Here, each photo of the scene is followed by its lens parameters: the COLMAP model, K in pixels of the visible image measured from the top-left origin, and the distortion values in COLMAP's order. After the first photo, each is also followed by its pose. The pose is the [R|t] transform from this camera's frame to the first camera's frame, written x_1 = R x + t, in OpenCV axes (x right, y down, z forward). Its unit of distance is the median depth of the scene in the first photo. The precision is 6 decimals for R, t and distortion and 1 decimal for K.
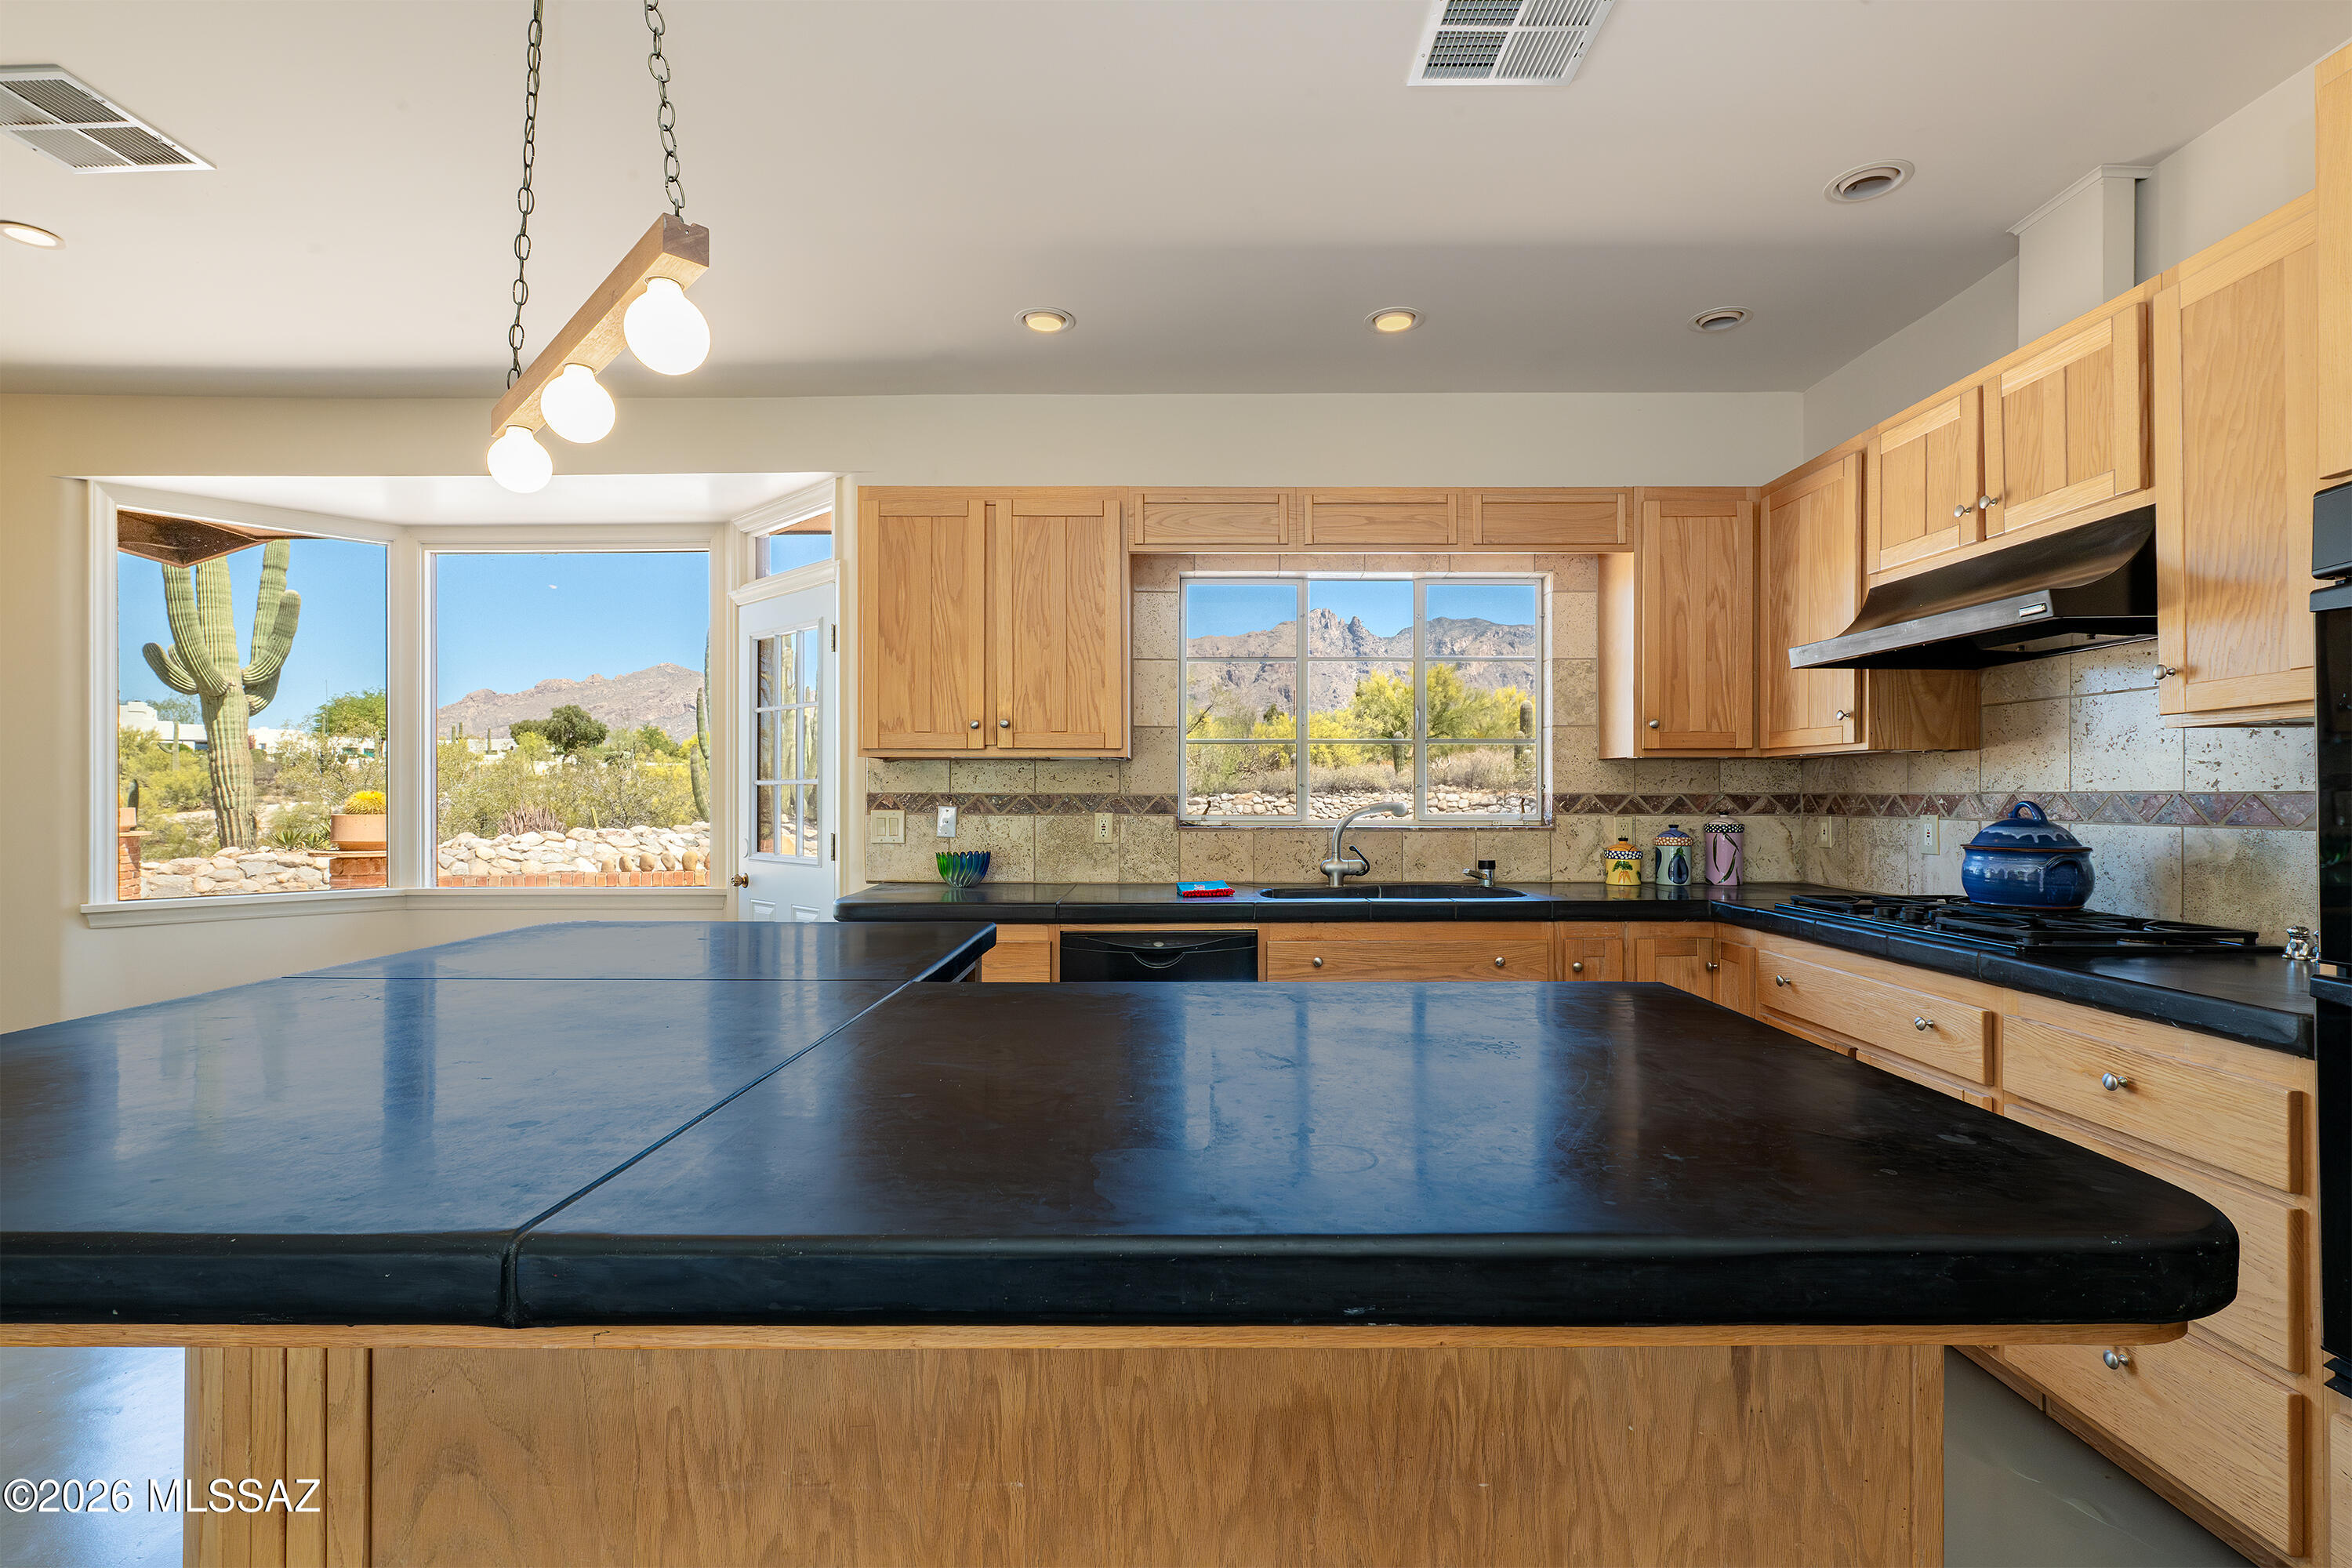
lens RADIAL K [[1093.3, 0, 1175.1], [0, 1093.3, 805.1], [0, 0, 1]] dist [0.003298, 0.000441]
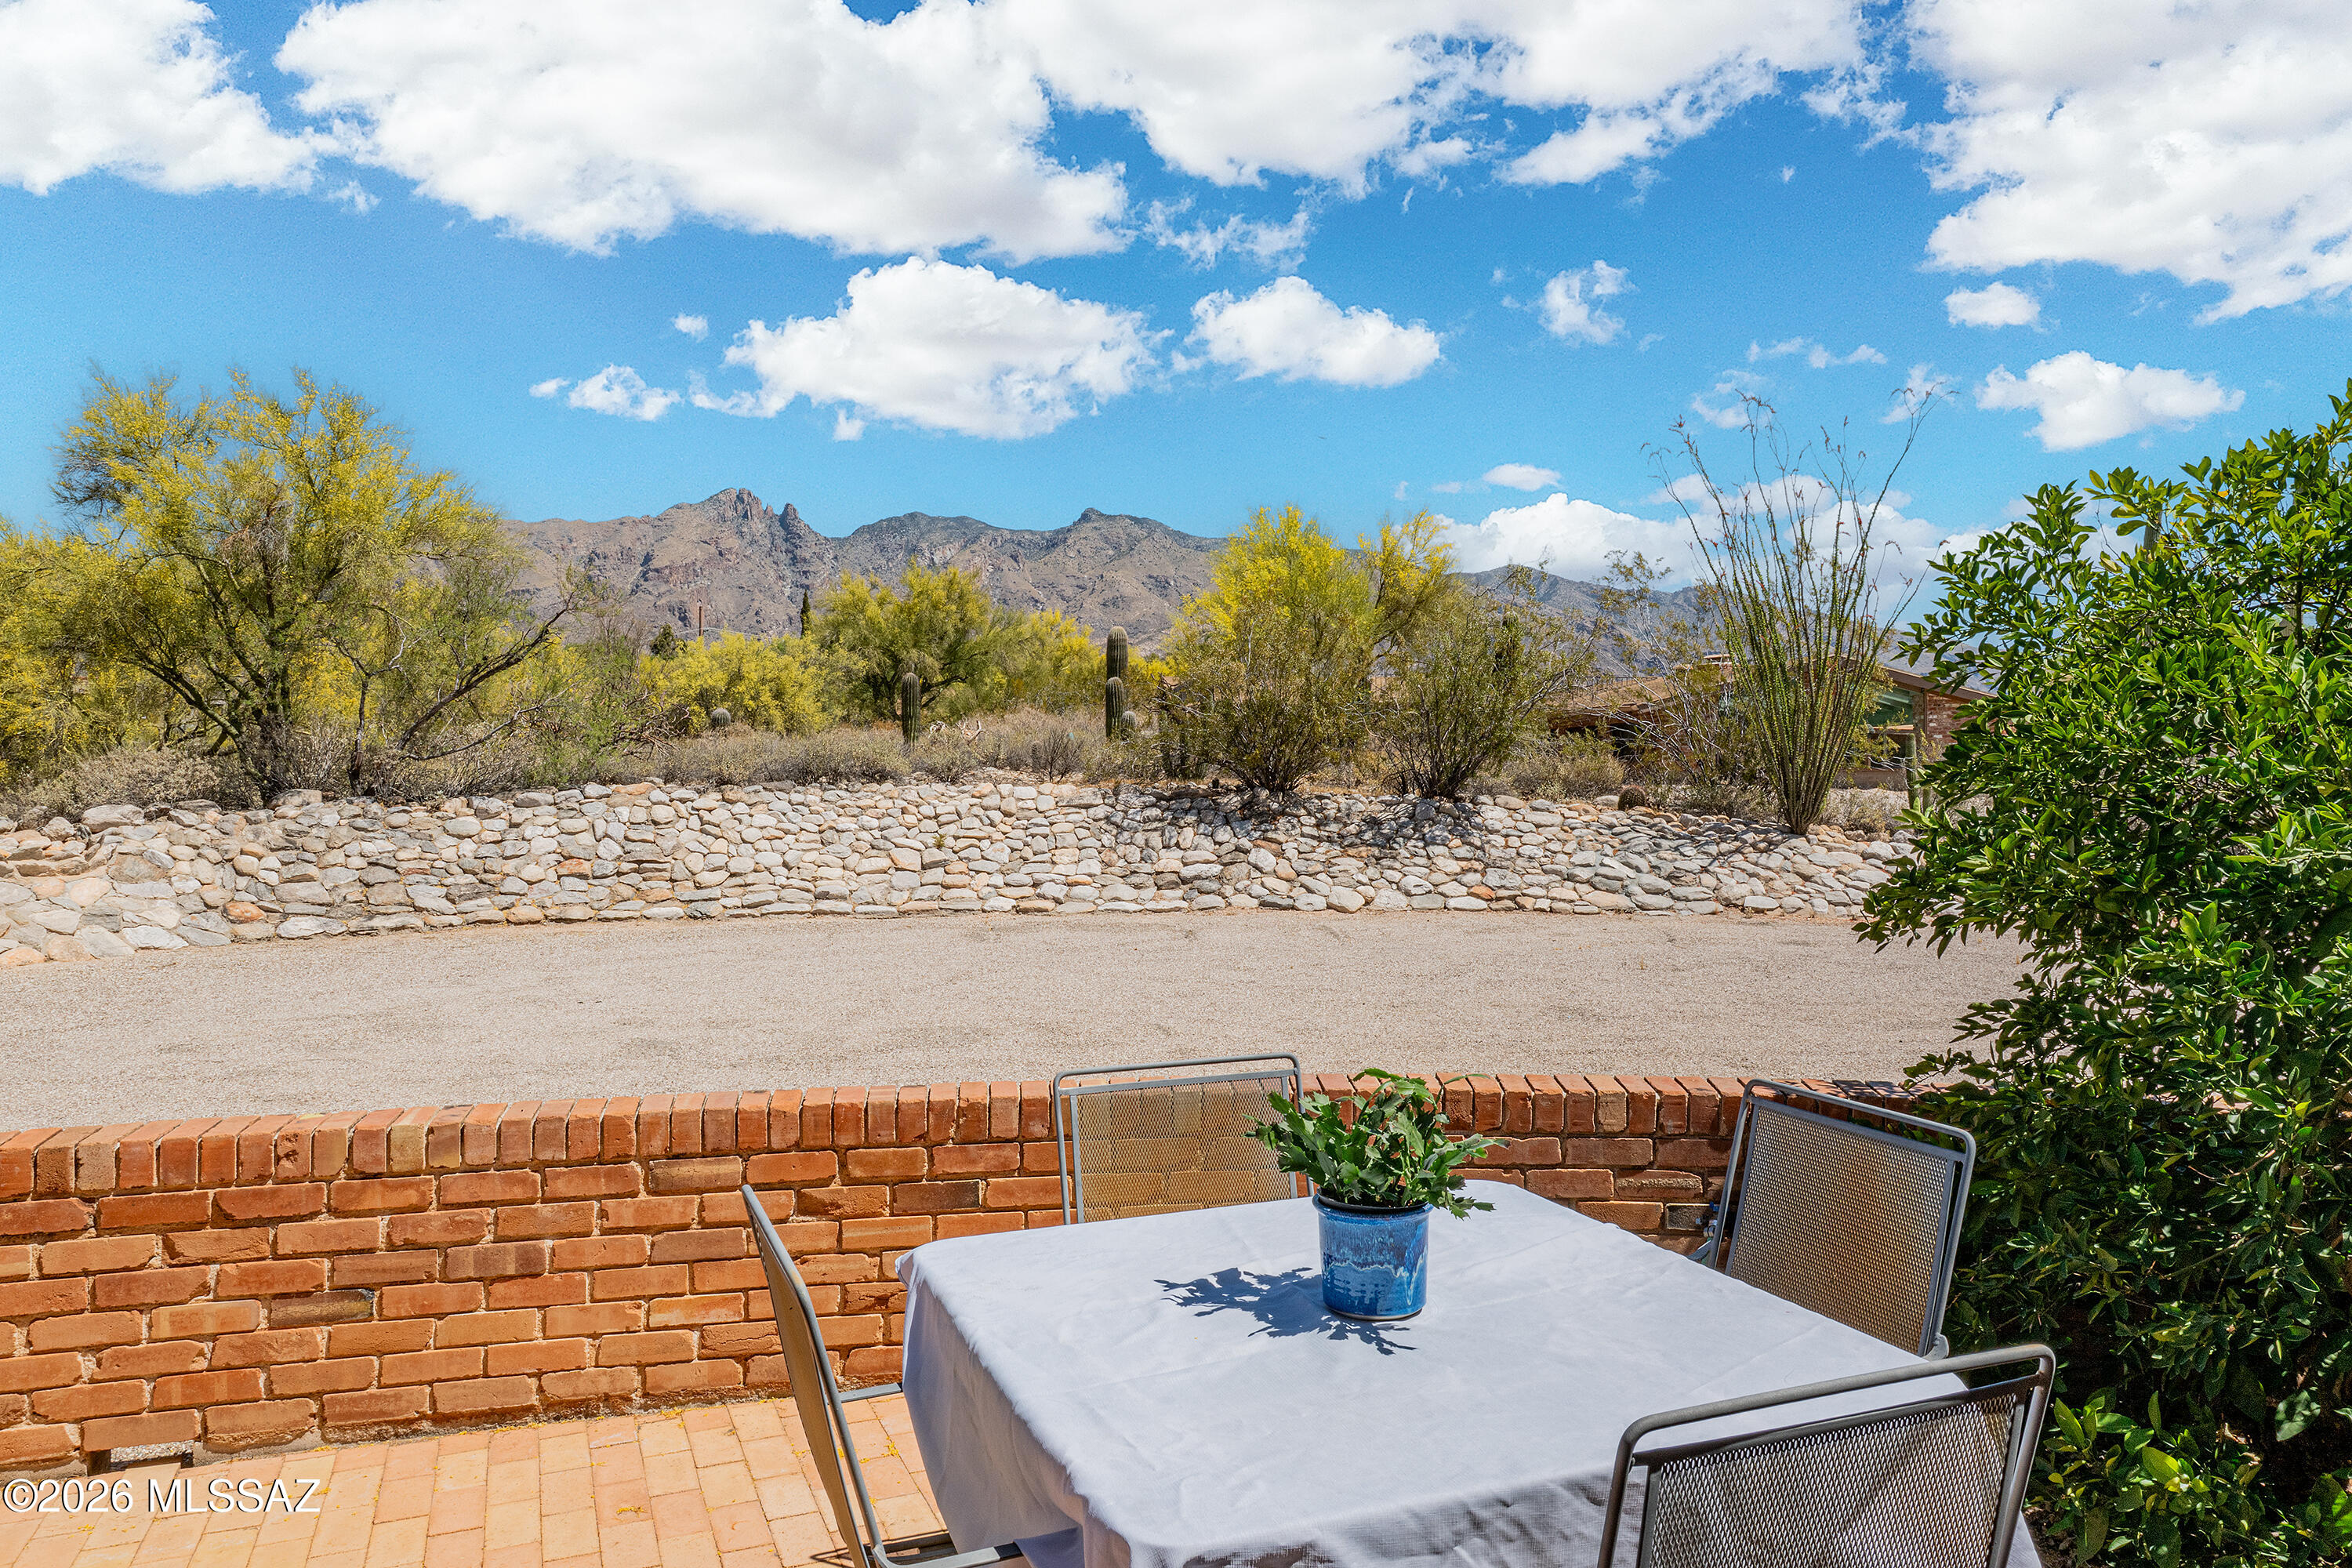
lens RADIAL K [[1605.9, 0, 1172.9], [0, 1605.9, 773.8], [0, 0, 1]] dist [0.000104, 0.000422]
pose [[0.921898, 0.000259, 0.387433, 0.003293], [0.002470, 0.999976, -0.006545, -0.006063], [-0.387425, 0.006991, 0.921875, 0.127586]]
